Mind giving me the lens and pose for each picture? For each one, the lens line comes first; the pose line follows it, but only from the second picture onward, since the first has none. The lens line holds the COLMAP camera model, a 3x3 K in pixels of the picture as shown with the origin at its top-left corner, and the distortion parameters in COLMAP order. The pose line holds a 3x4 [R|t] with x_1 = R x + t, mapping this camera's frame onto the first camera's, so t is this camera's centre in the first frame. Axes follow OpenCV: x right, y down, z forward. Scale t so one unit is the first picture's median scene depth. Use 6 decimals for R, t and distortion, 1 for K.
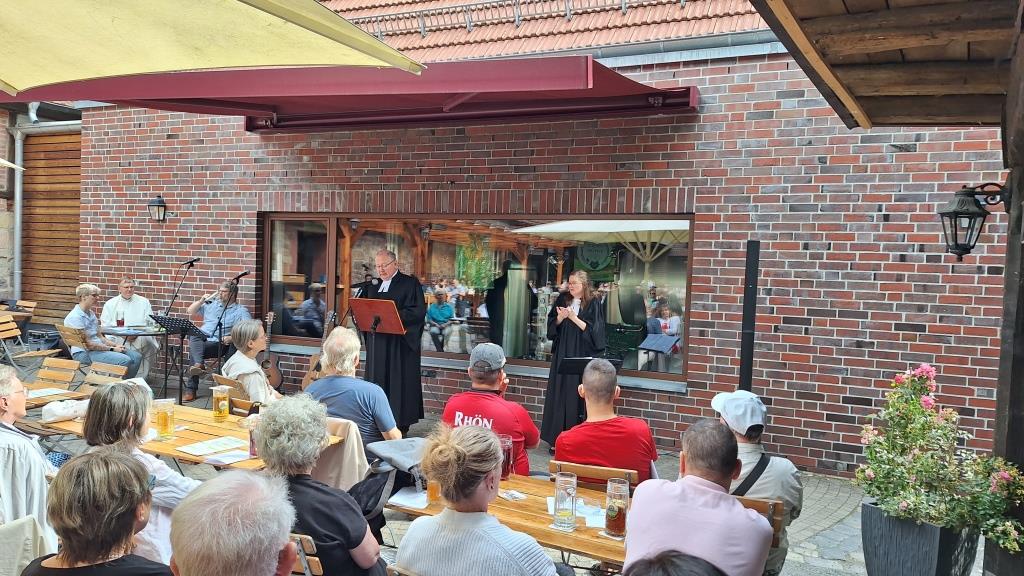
lens RADIAL K [[706.8, 0, 511.6], [0, 706.8, 290.0], [0, 0, 1]] dist [0.074954, -0.090640]
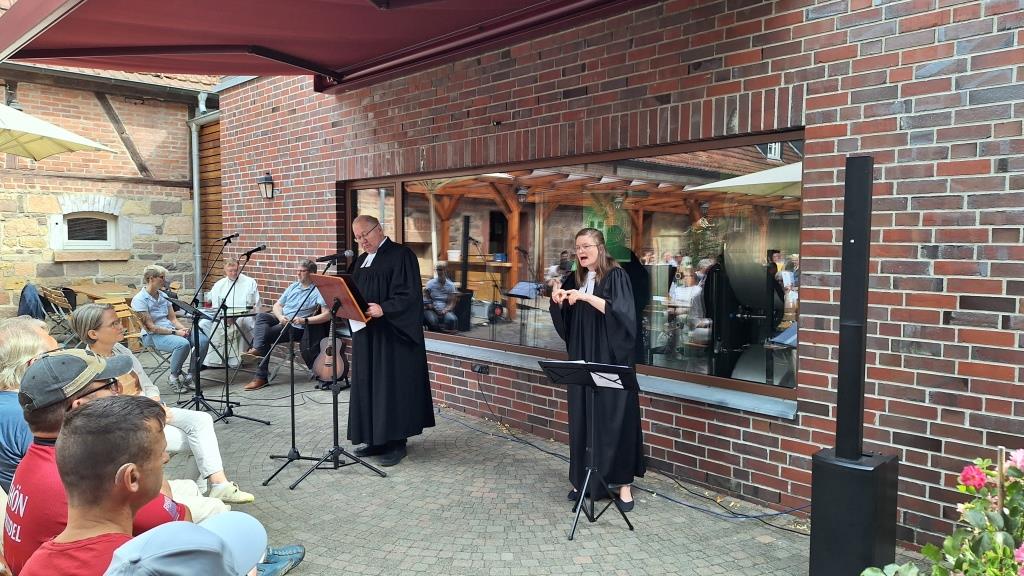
lens RADIAL K [[706.8, 0, 518.2], [0, 706.8, 281.8], [0, 0, 1]] dist [0.074954, -0.090640]
pose [[0.921729, -0.012330, -0.387638, 0.241243], [0.019718, 0.999692, 0.015087, 0.009714], [0.387332, -0.021549, 0.921688, 0.303840]]
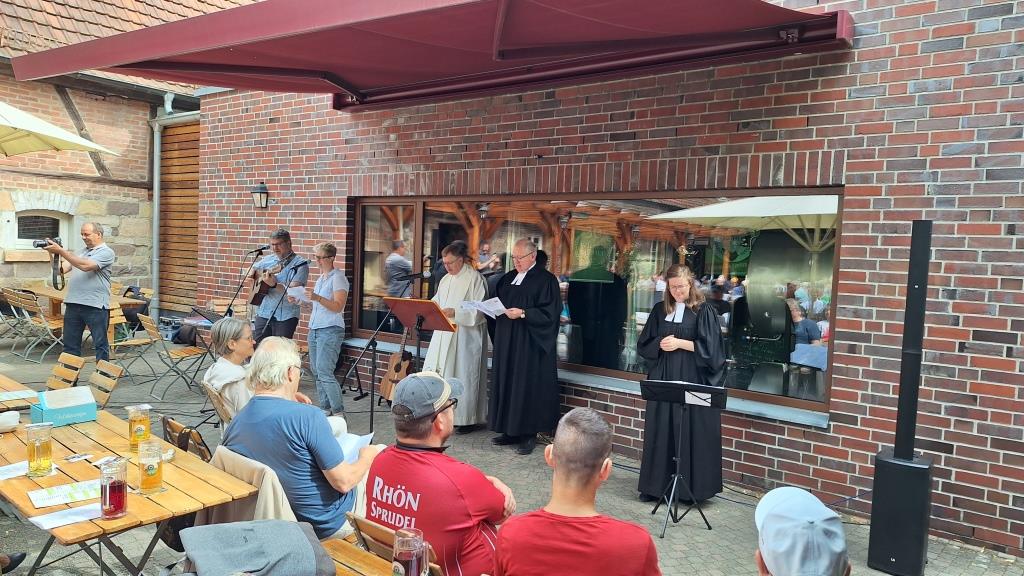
lens RADIAL K [[706.8, 0, 520.8], [0, 706.8, 287.9], [0, 0, 1]] dist [0.074954, -0.090640]
pose [[0.971677, 0.015095, -0.235829, 0.098222], [-0.012588, 0.999847, 0.012130, -0.006083], [0.235976, -0.008817, 0.971719, 0.180873]]
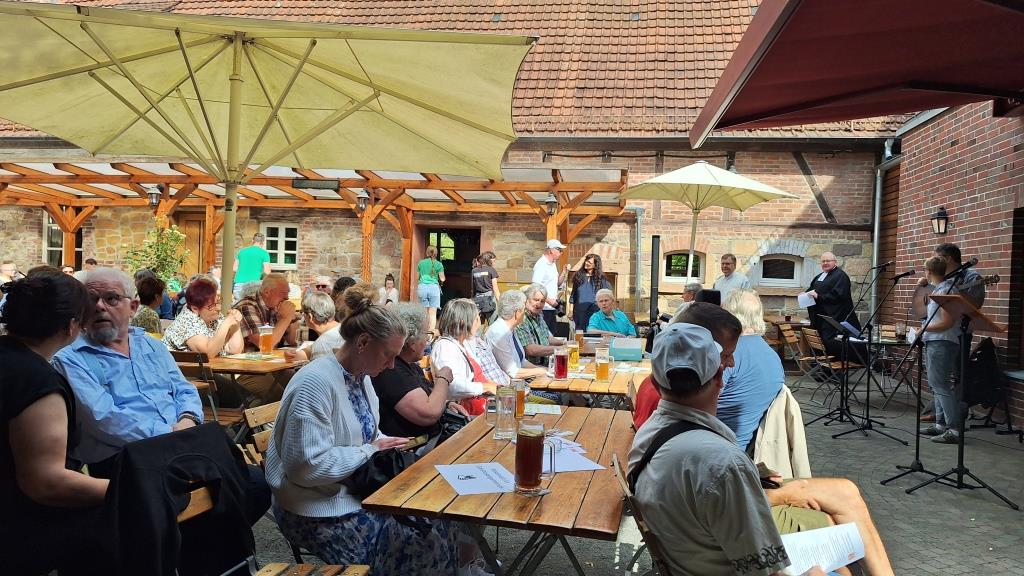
lens RADIAL K [[706.8, 0, 517.1], [0, 706.8, 295.5], [0, 0, 1]] dist [0.074954, -0.090640]
pose [[0.257182, -0.012935, -0.966276, 0.354572], [-0.057633, 0.997925, -0.028698, 0.055655], [0.964643, 0.063070, 0.255903, 0.278558]]
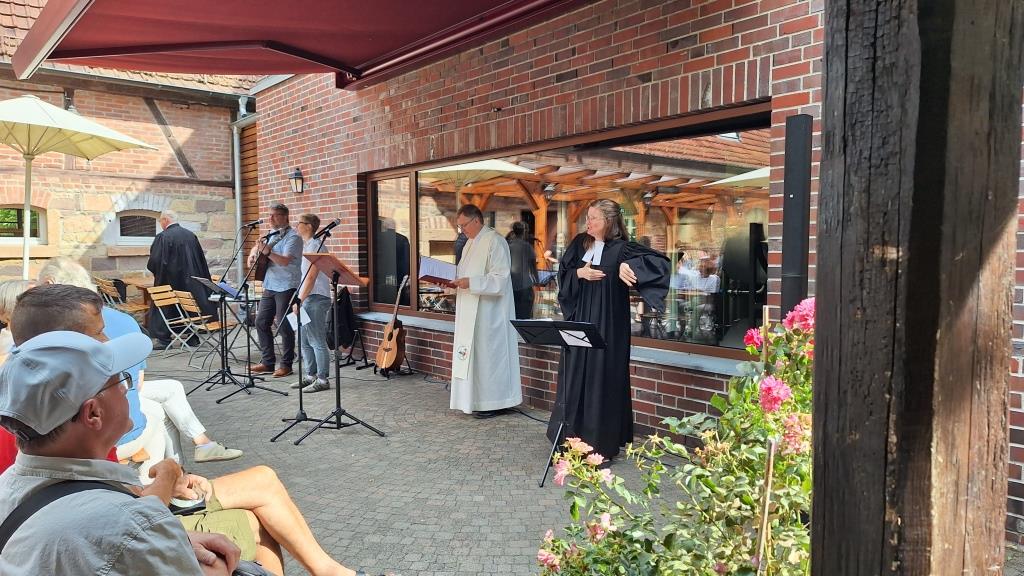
lens RADIAL K [[706.8, 0, 515.1], [0, 706.8, 290.9], [0, 0, 1]] dist [0.074954, -0.090640]
pose [[0.889842, -0.013547, -0.456067, 0.308960], [0.022039, 0.999669, 0.013305, 0.045658], [0.455736, -0.021891, 0.889846, 0.295289]]
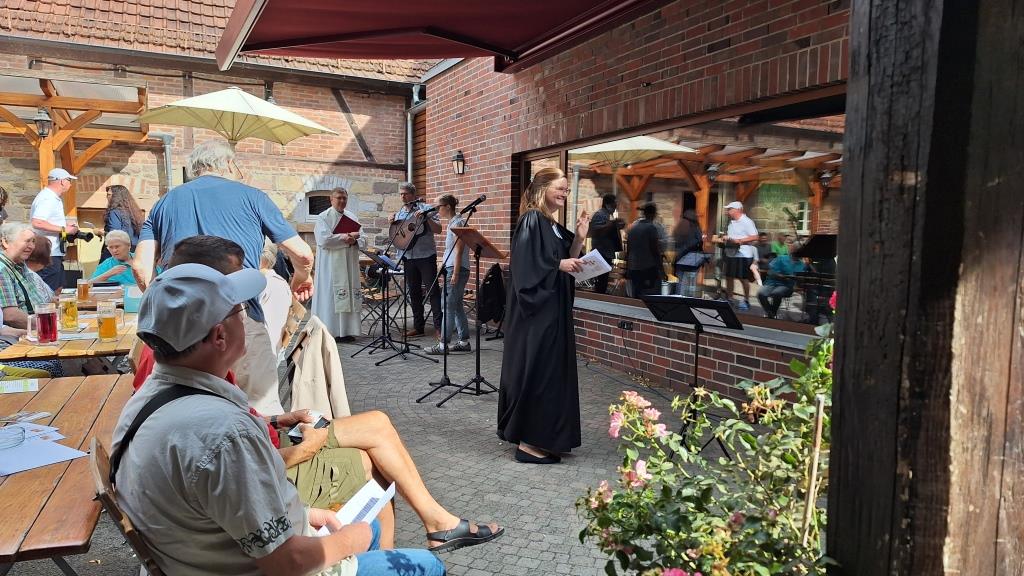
lens RADIAL K [[706.8, 0, 516.2], [0, 706.8, 284.7], [0, 0, 1]] dist [0.074954, -0.090640]
pose [[0.761350, 0.019646, -0.648043, 0.334163], [-0.006175, 0.999715, 0.023053, 0.055631], [0.648311, -0.013550, 0.761255, 0.308201]]
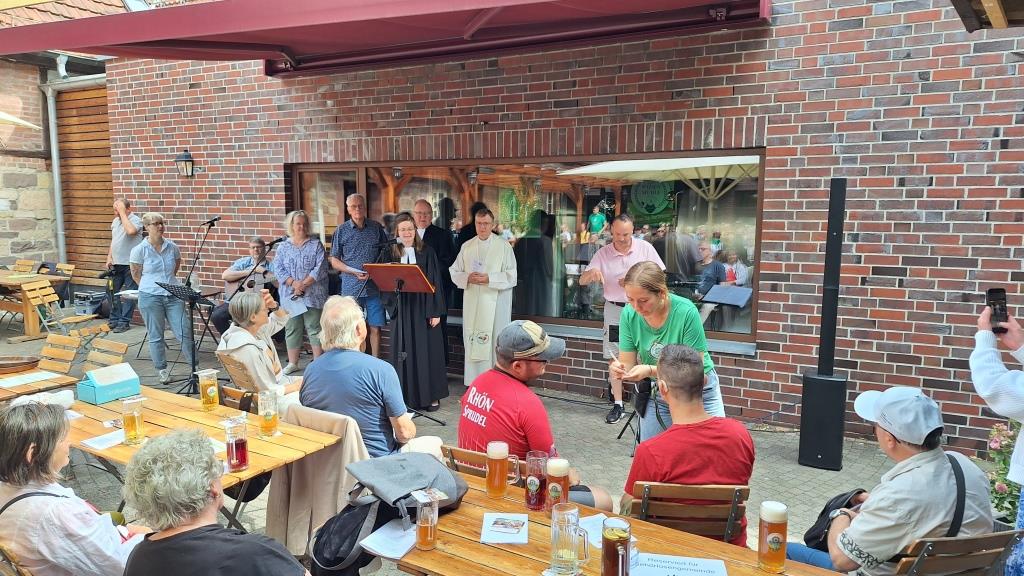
lens RADIAL K [[706.8, 0, 513.0], [0, 706.8, 290.2], [0, 0, 1]] dist [0.074954, -0.090640]
pose [[0.995766, -0.023141, -0.088966, 0.025808], [0.030733, 0.995912, 0.084936, -0.017231], [0.086637, -0.087311, 0.992407, 0.099037]]
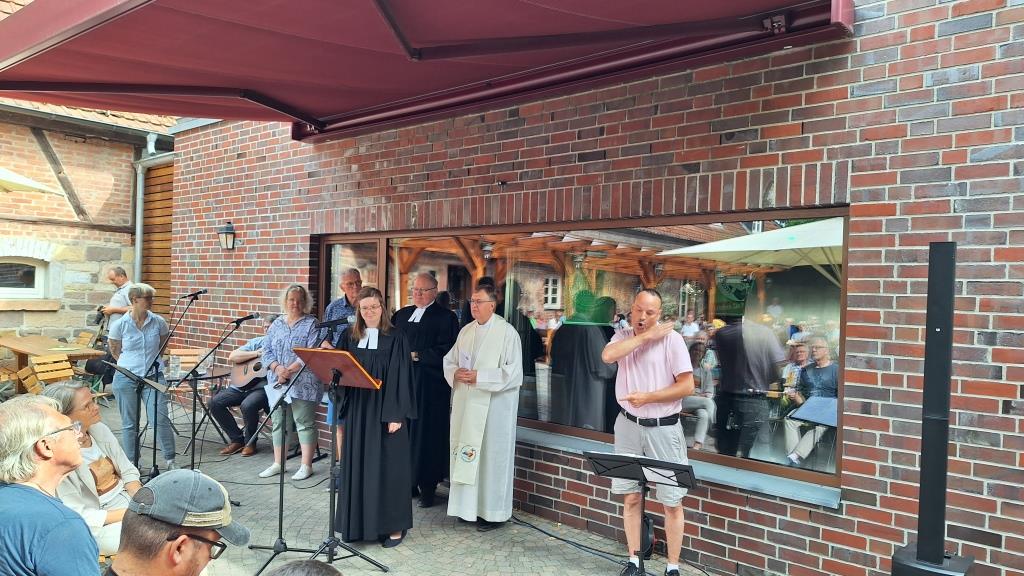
lens RADIAL K [[706.8, 0, 525.8], [0, 706.8, 296.1], [0, 0, 1]] dist [0.074954, -0.090640]
pose [[0.957752, -0.008900, -0.287457, 0.153611], [-0.001934, 0.999299, -0.037385, -0.007565], [0.287588, 0.036362, 0.957064, 0.318722]]
